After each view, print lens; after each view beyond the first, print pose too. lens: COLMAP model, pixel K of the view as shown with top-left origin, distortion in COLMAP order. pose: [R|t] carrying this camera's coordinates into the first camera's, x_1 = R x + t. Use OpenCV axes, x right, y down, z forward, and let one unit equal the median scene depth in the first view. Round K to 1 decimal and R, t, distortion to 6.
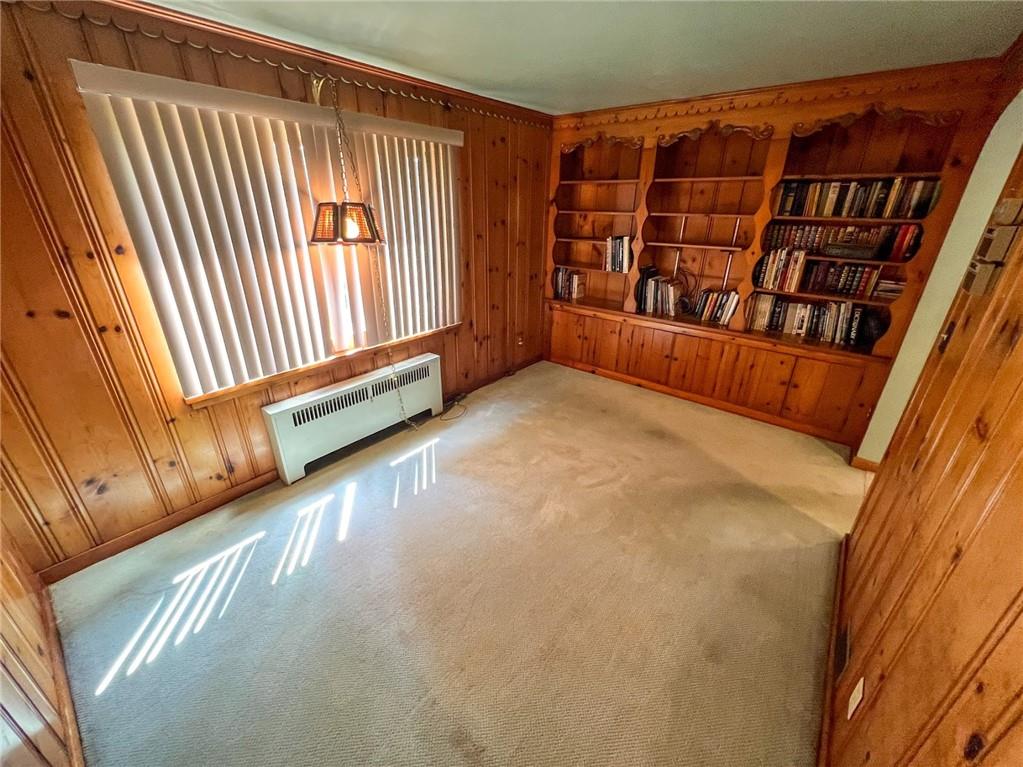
lens RADIAL K [[407.8, 0, 511.5], [0, 407.8, 383.5], [0, 0, 1]] dist [-0.000045, 0.000024]
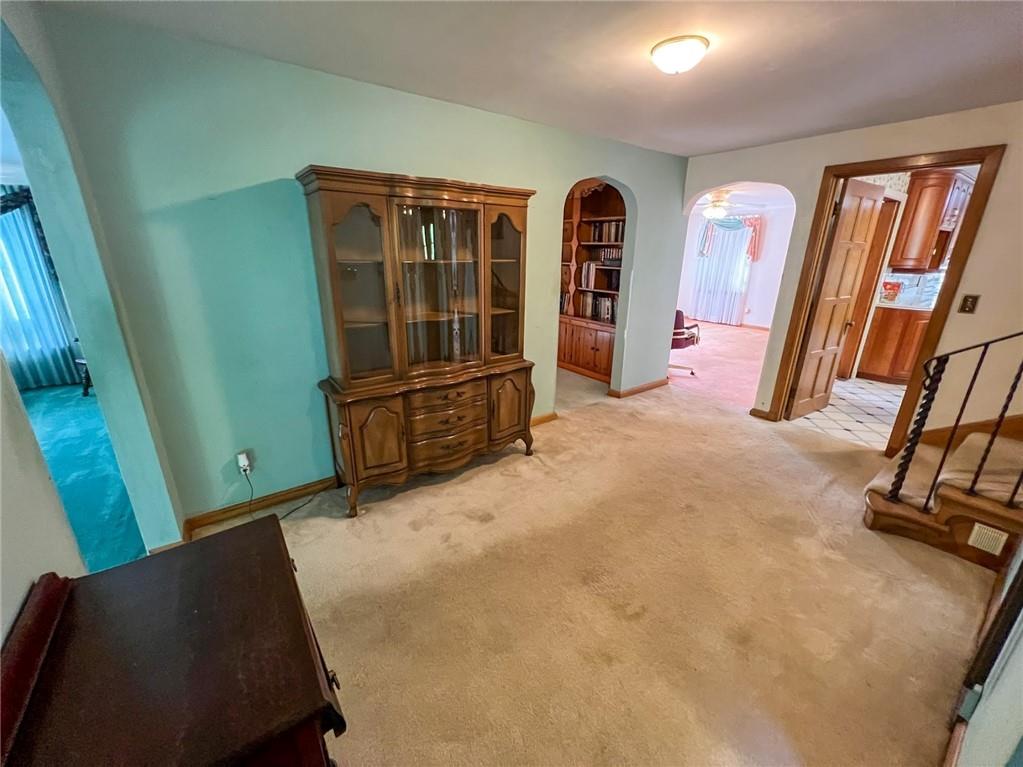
lens RADIAL K [[407.8, 0, 511.5], [0, 407.8, 383.5], [0, 0, 1]] dist [-0.000045, 0.000024]
pose [[0.966855, 0.080233, -0.242393, 0.739646], [-0.097828, 0.993306, -0.061426, 0.247157], [0.235842, 0.083102, 0.968232, -0.531584]]
